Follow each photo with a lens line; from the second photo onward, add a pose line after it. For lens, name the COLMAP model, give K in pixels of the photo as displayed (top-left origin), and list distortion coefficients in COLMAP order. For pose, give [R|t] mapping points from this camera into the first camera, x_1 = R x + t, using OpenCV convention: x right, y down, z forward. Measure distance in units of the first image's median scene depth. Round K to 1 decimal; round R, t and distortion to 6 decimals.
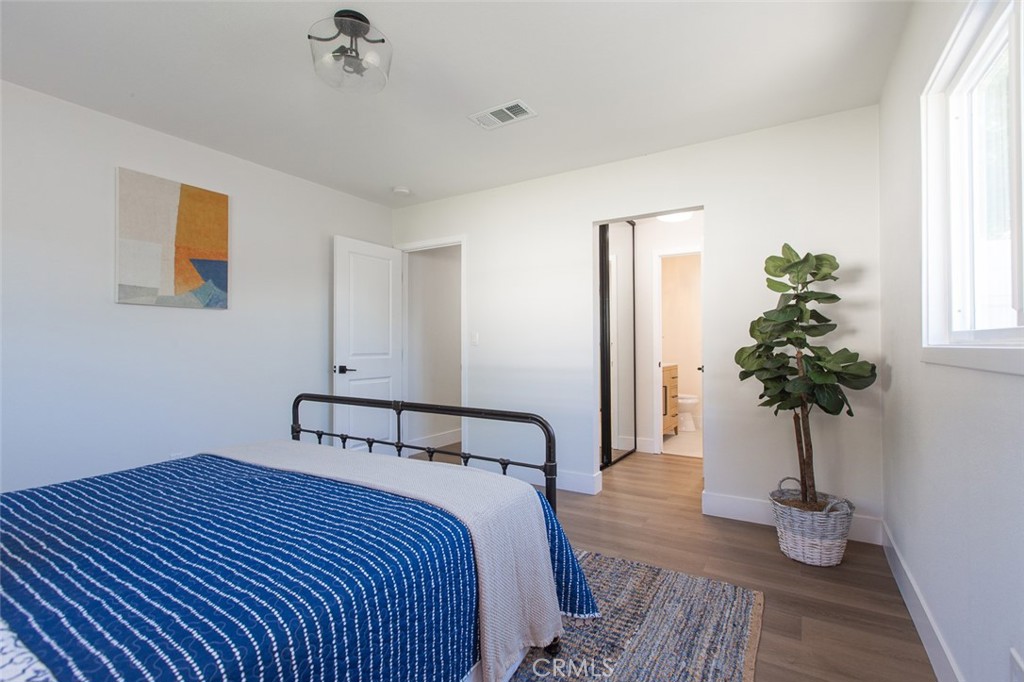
lens RADIAL K [[467.0, 0, 514.8], [0, 467.0, 337.5], [0, 0, 1]] dist [0.000036, 0.000252]
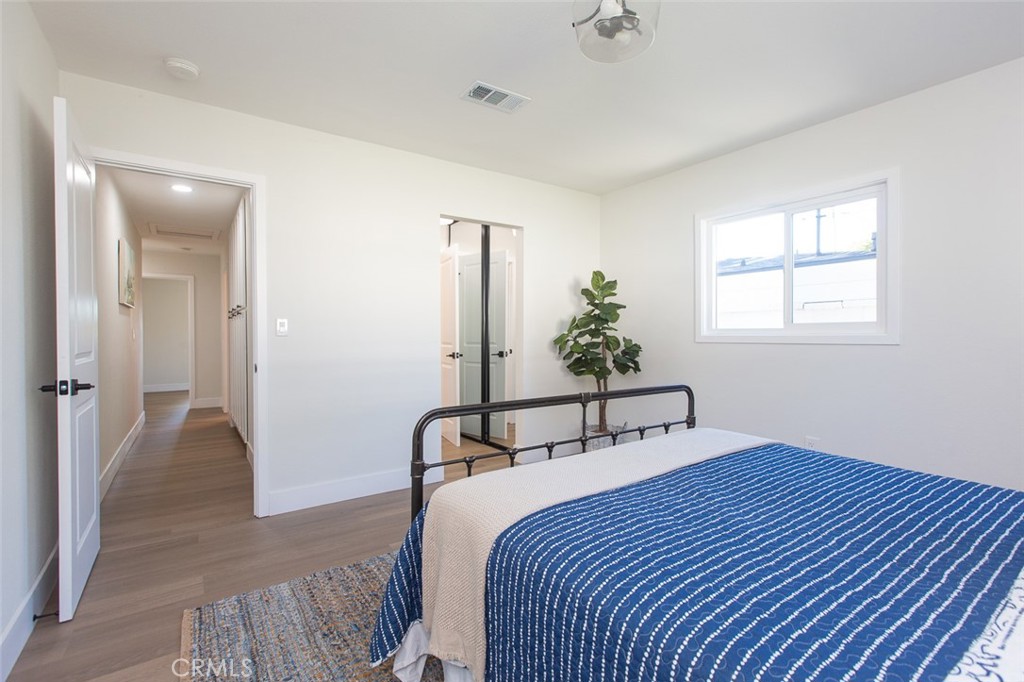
lens RADIAL K [[467.0, 0, 514.8], [0, 467.0, 337.5], [0, 0, 1]] dist [0.000036, 0.000252]
pose [[0.395303, -0.002636, 0.918547, -1.158766], [-0.009524, 0.999930, 0.006968, 0.020037], [-0.918501, -0.011503, 0.395251, 0.752611]]
